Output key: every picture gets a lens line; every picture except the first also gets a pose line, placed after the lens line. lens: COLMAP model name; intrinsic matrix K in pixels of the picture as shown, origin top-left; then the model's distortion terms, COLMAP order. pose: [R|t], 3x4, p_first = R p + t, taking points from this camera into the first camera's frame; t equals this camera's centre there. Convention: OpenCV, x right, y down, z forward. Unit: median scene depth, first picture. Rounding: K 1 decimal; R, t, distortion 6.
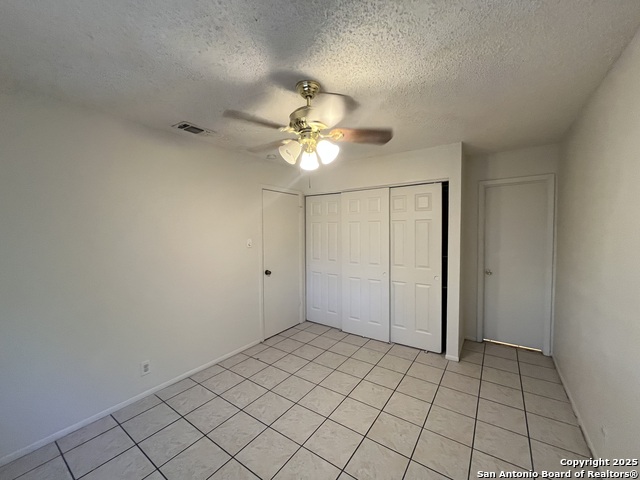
lens RADIAL K [[257.6, 0, 319.8], [0, 257.6, 239.0], [0, 0, 1]] dist [-0.007672, -0.000353]
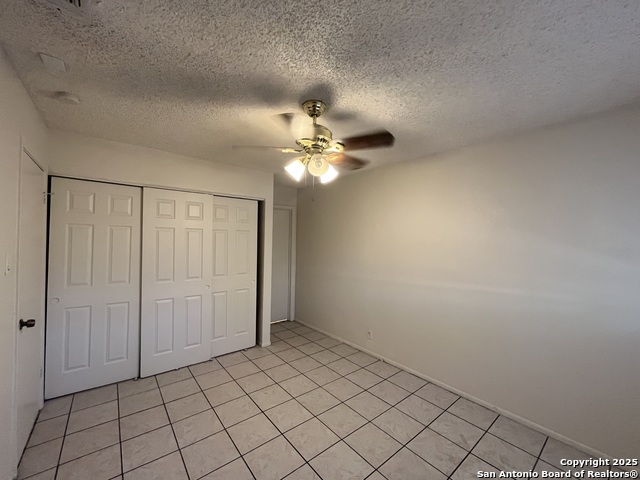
lens RADIAL K [[257.6, 0, 317.5], [0, 257.6, 239.7], [0, 0, 1]] dist [-0.007672, -0.000353]
pose [[0.278742, 0.014417, 0.960258, -0.574849], [0.016399, 0.999670, -0.019769, -0.009693], [-0.960226, 0.021257, 0.278414, 0.386197]]
